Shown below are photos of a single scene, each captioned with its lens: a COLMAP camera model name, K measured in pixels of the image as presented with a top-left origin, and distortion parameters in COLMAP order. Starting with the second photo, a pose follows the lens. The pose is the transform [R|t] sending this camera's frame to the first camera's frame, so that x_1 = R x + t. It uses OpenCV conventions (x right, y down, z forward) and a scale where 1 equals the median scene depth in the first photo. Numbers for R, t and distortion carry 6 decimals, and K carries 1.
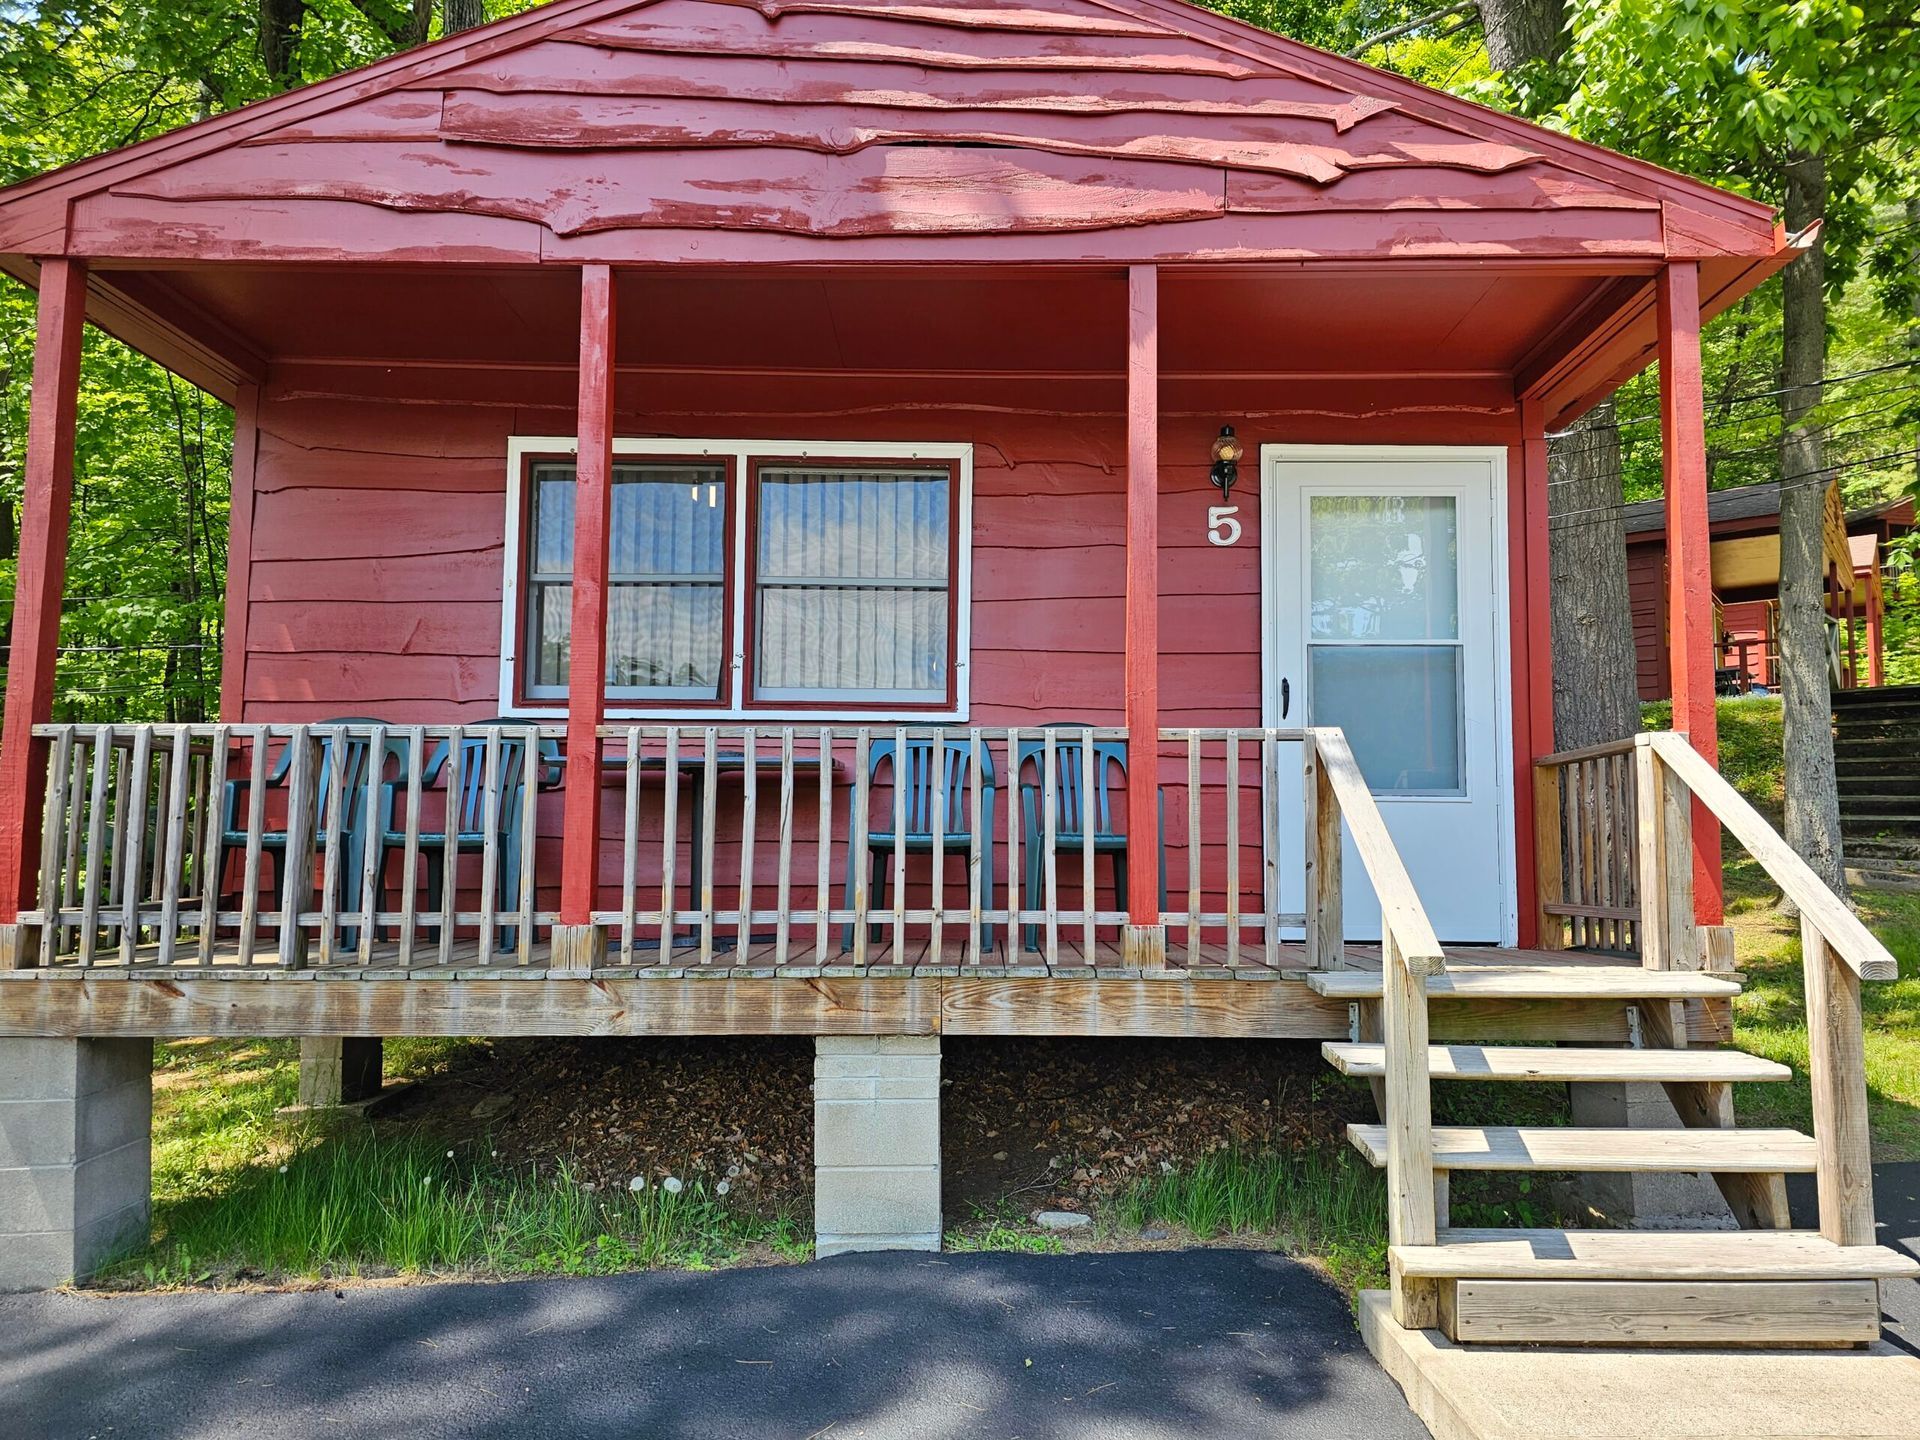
lens RADIAL K [[1314.4, 0, 962.0], [0, 1314.4, 730.0], [0, 0, 1]] dist [0.043777, -0.044258]
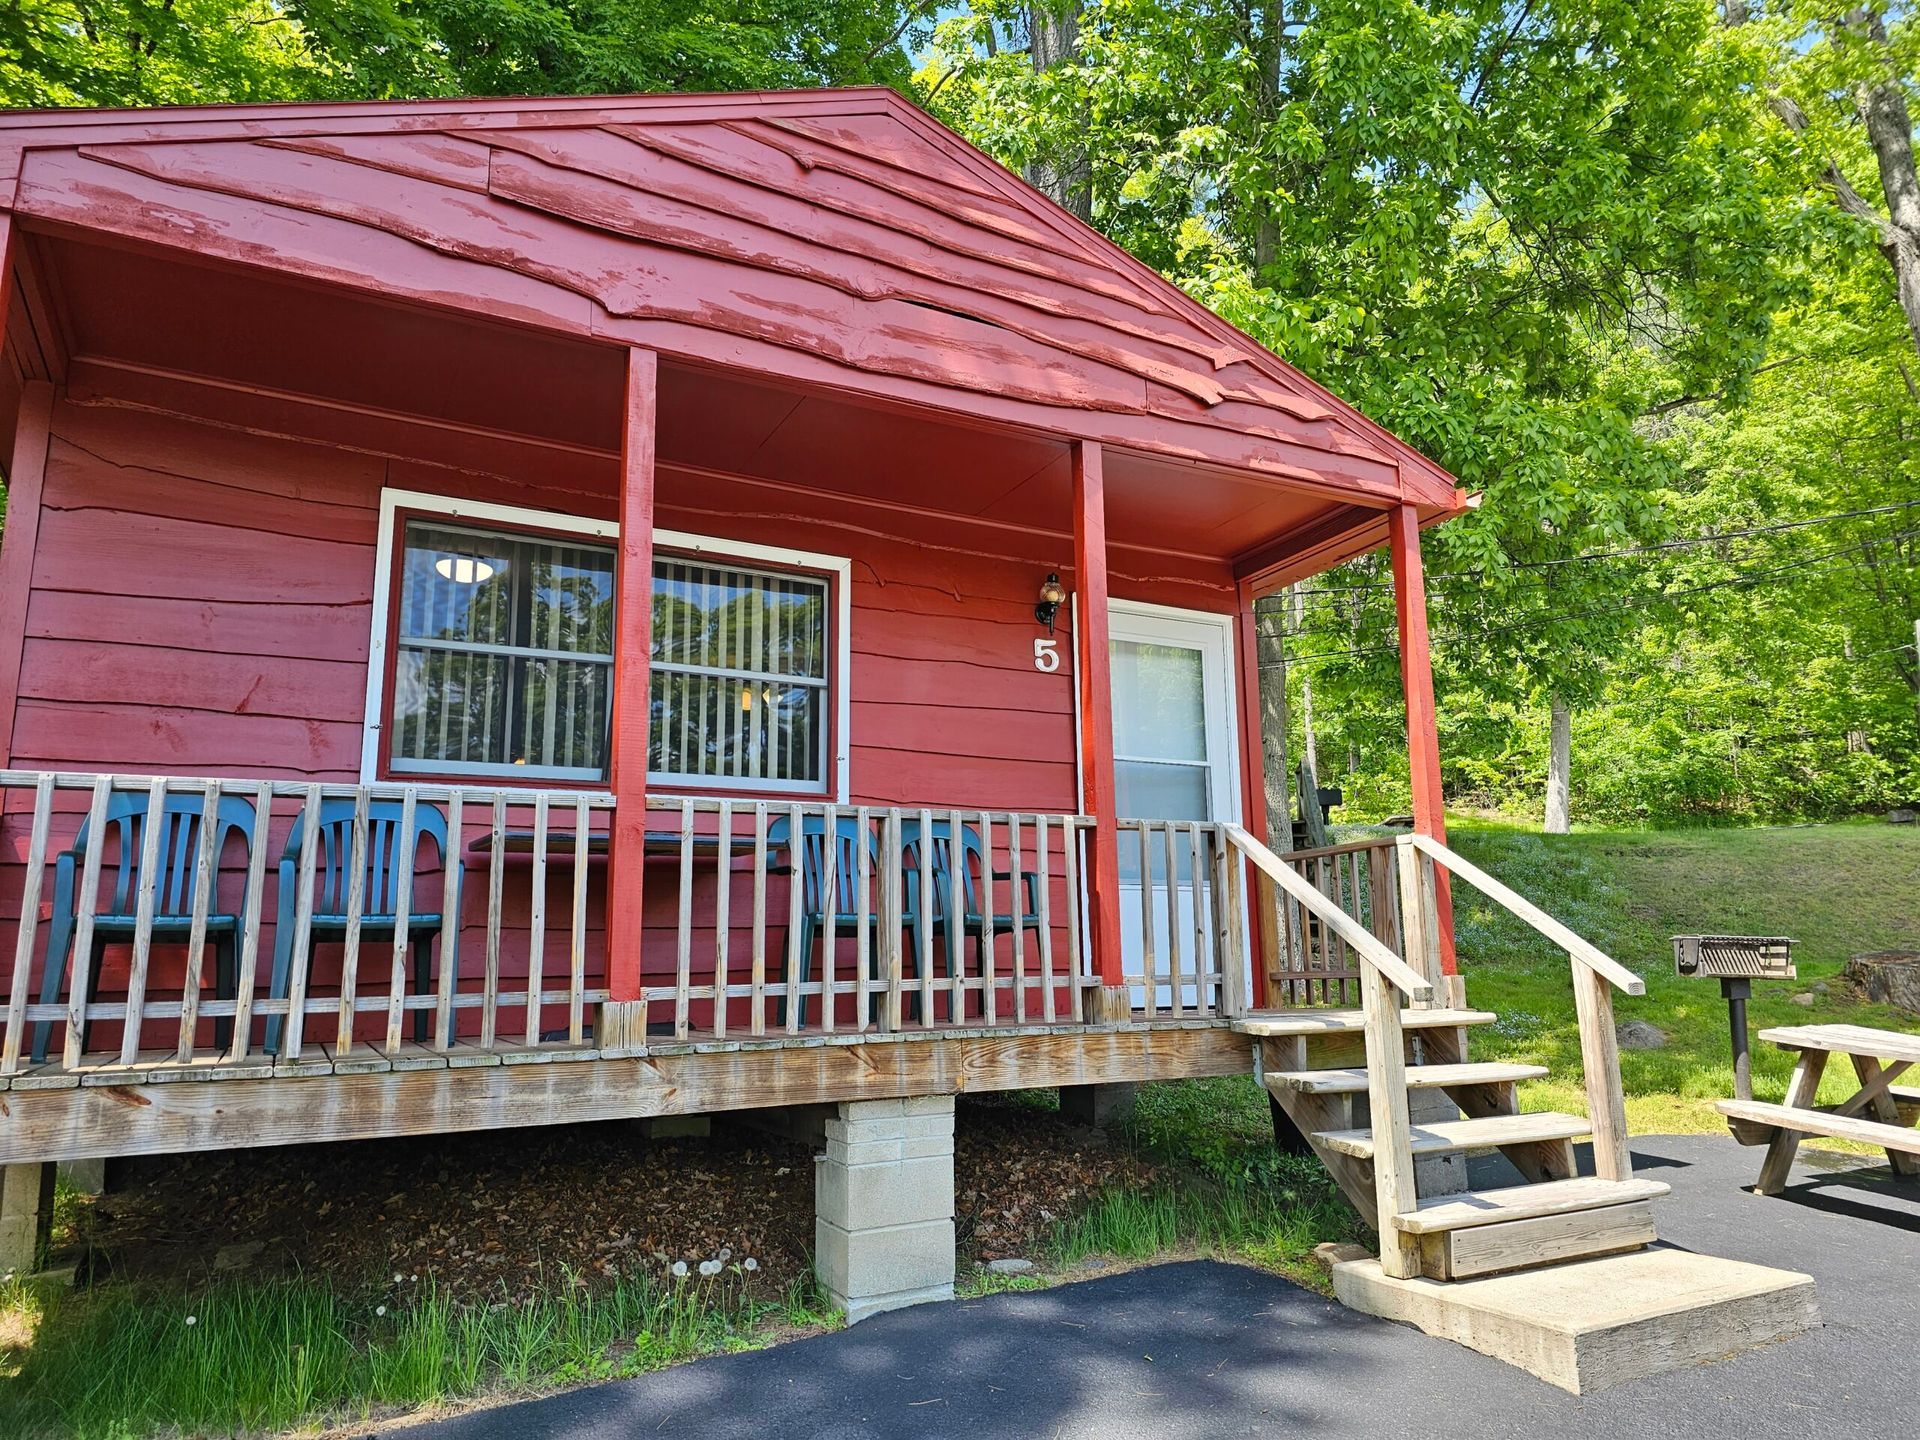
lens RADIAL K [[1309.8, 0, 988.3], [0, 1309.8, 710.6], [0, 0, 1]] dist [0.039271, -0.038739]
pose [[0.875801, 0.073679, 0.477016, -0.511306], [-0.020376, 0.993043, -0.115975, 0.039835], [-0.482243, 0.091851, 0.871209, 0.008079]]
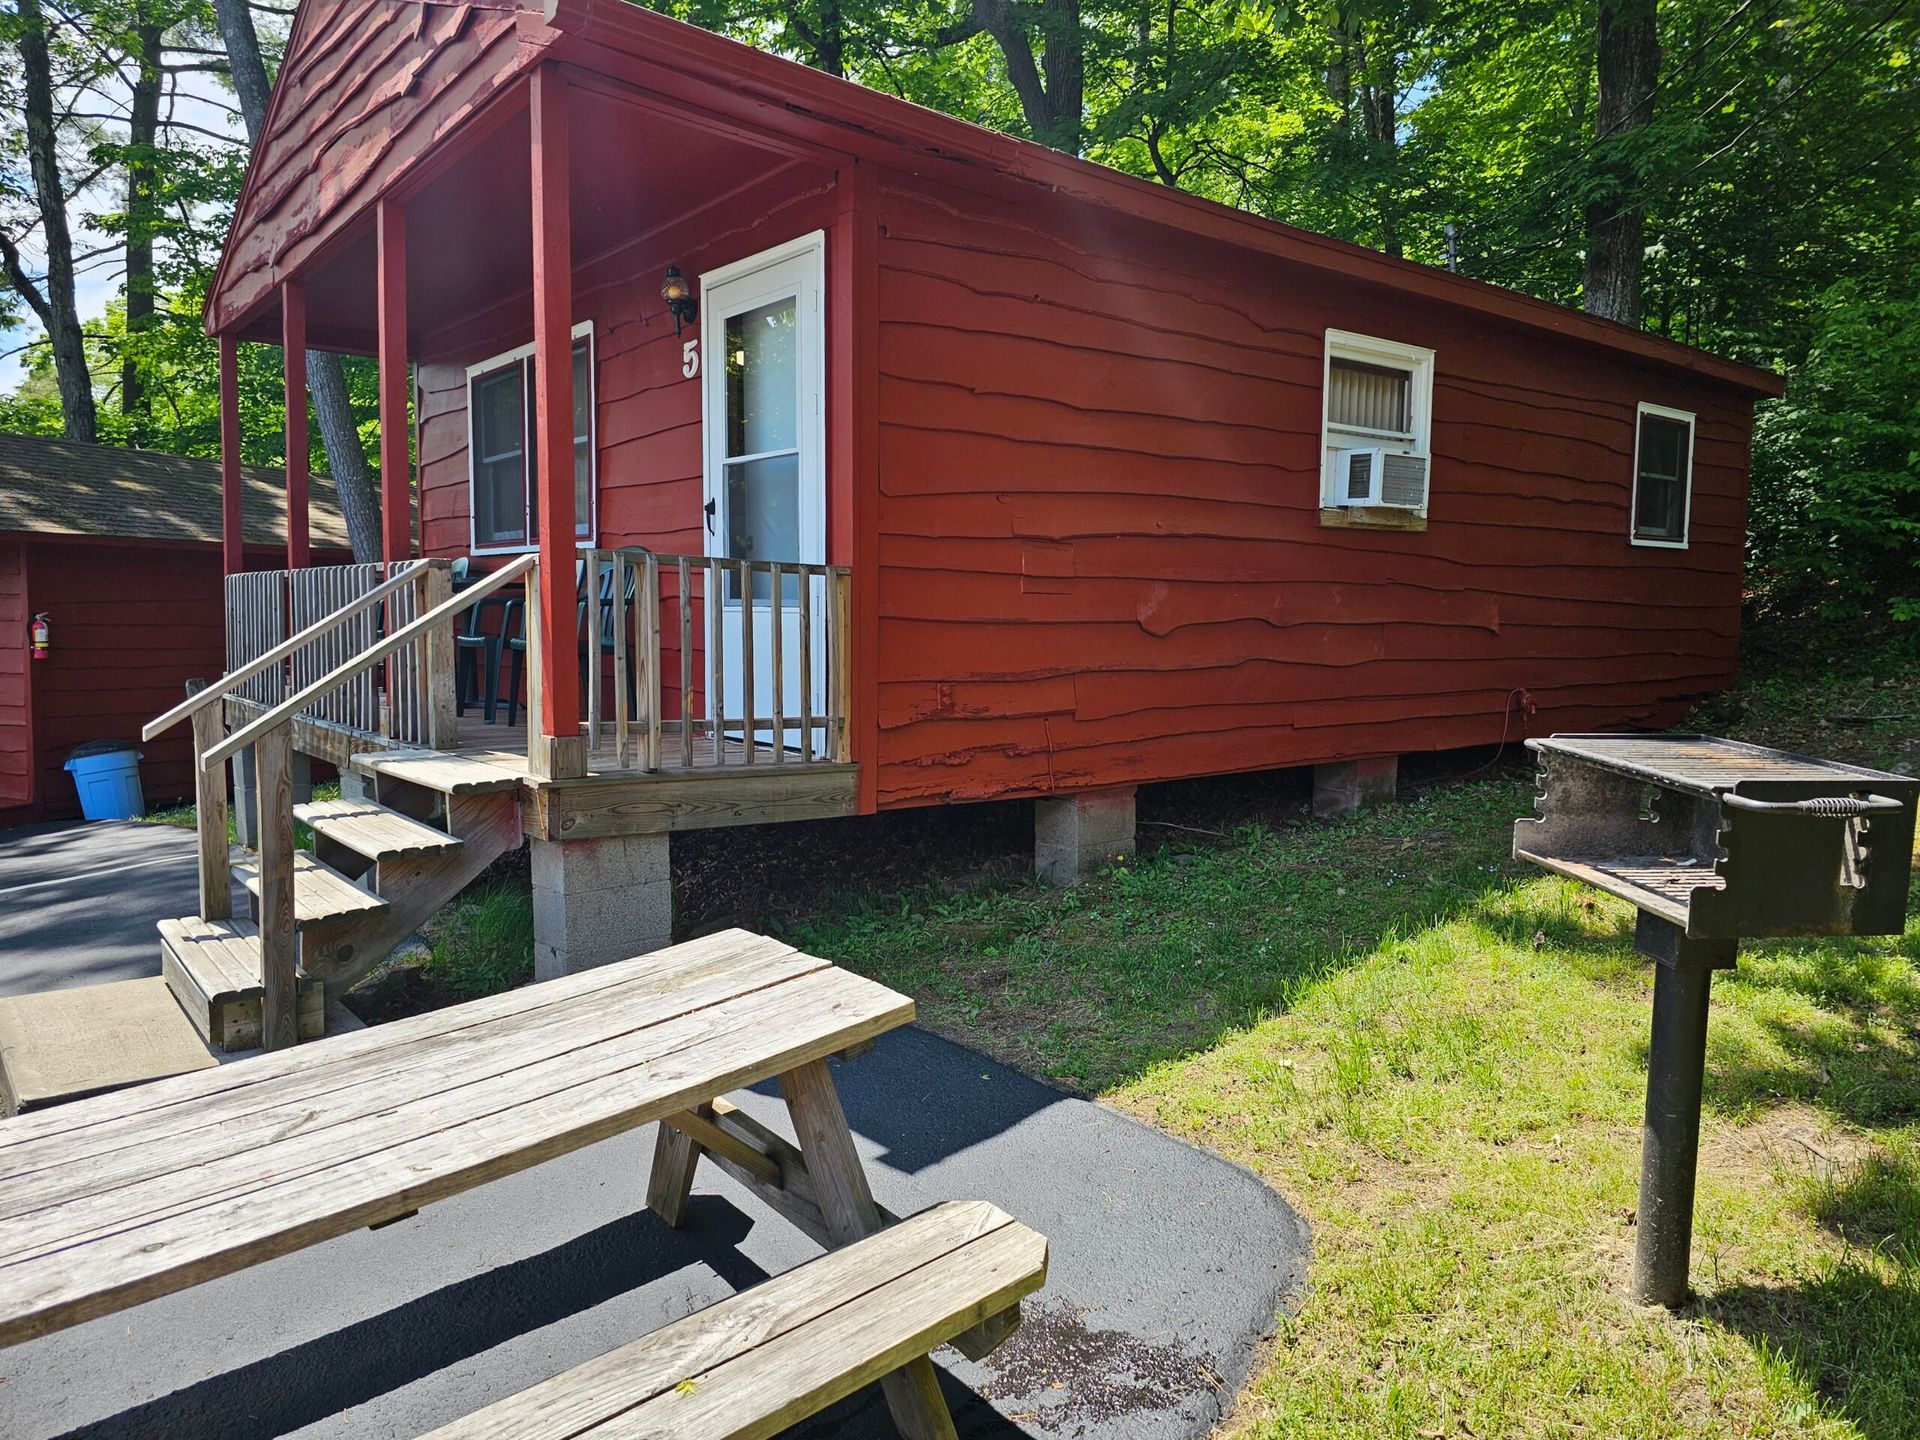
lens RADIAL K [[1309.8, 0, 988.3], [0, 1309.8, 710.6], [0, 0, 1]] dist [0.039271, -0.038739]
pose [[0.621076, 0.065453, -0.781012, 1.555878], [0.062319, 0.989227, 0.132459, 0.006115], [0.781268, -0.130939, 0.610307, 0.616990]]
